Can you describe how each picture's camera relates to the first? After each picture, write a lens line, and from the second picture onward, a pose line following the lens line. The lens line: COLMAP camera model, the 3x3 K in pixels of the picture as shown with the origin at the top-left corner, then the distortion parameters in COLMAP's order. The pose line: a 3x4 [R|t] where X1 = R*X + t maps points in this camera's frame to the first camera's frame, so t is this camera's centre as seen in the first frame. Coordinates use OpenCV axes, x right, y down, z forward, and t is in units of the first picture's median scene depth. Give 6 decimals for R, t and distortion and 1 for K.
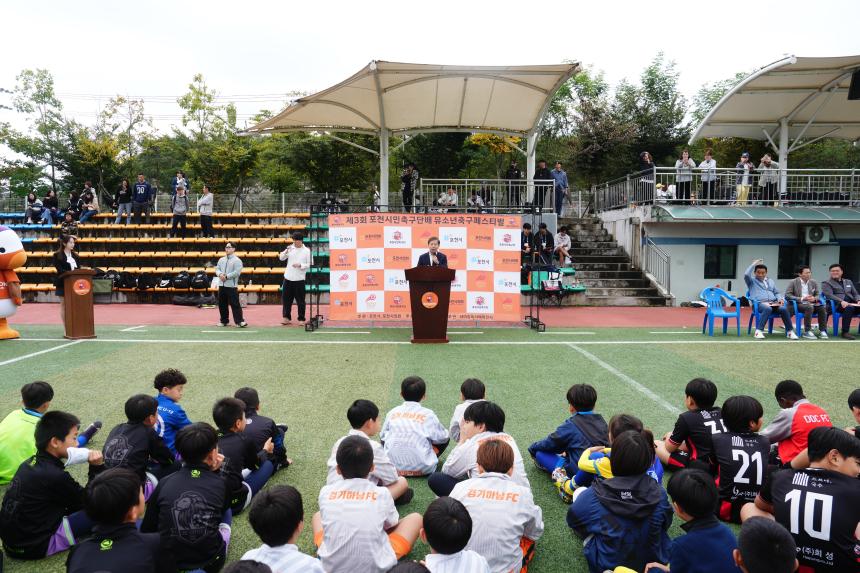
lens RADIAL K [[598.1, 0, 430.0], [0, 598.1, 286.5], [0, 0, 1]] dist [-0.107378, 0.088350]
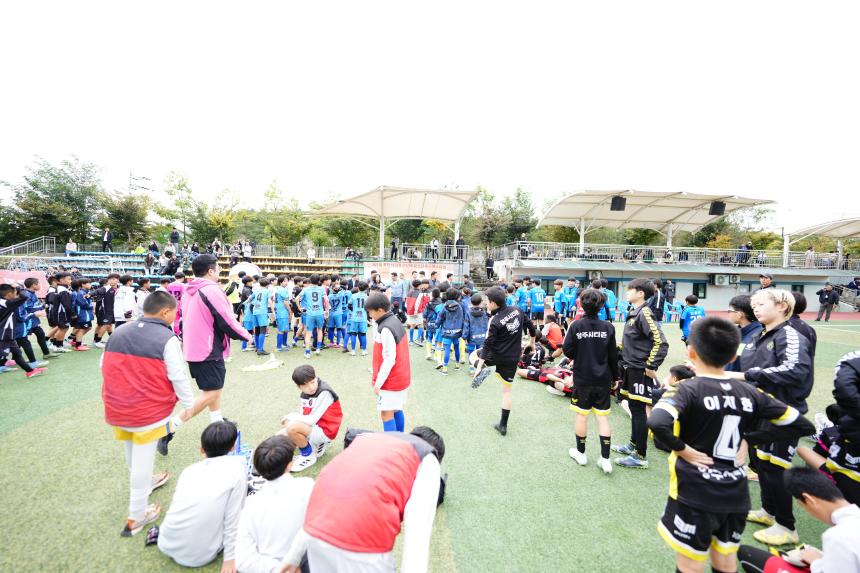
lens RADIAL K [[336.9, 0, 430.0], [0, 336.9, 286.5], [0, 0, 1]] dist [-0.020744, -0.000248]
pose [[0.995159, 0.016743, 0.096844, -0.029702], [-0.012984, 0.999142, -0.039317, 0.005117], [-0.097419, 0.037869, 0.994523, -0.116678]]
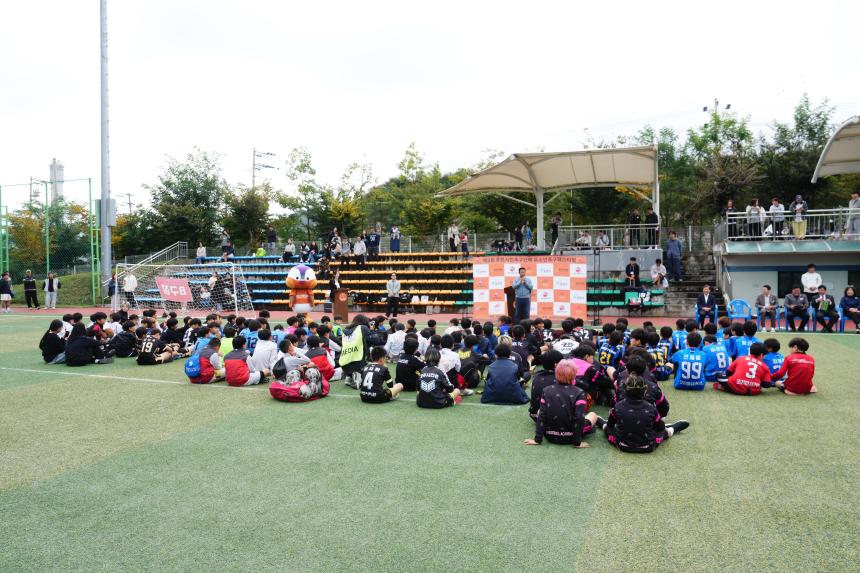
lens RADIAL K [[598.1, 0, 430.0], [0, 598.1, 286.5], [0, 0, 1]] dist [-0.107378, 0.088350]
pose [[0.938499, -0.003510, -0.345264, 0.177996], [-0.014041, 0.998733, -0.048322, 0.028301], [0.344996, 0.050198, 0.937261, -0.378294]]
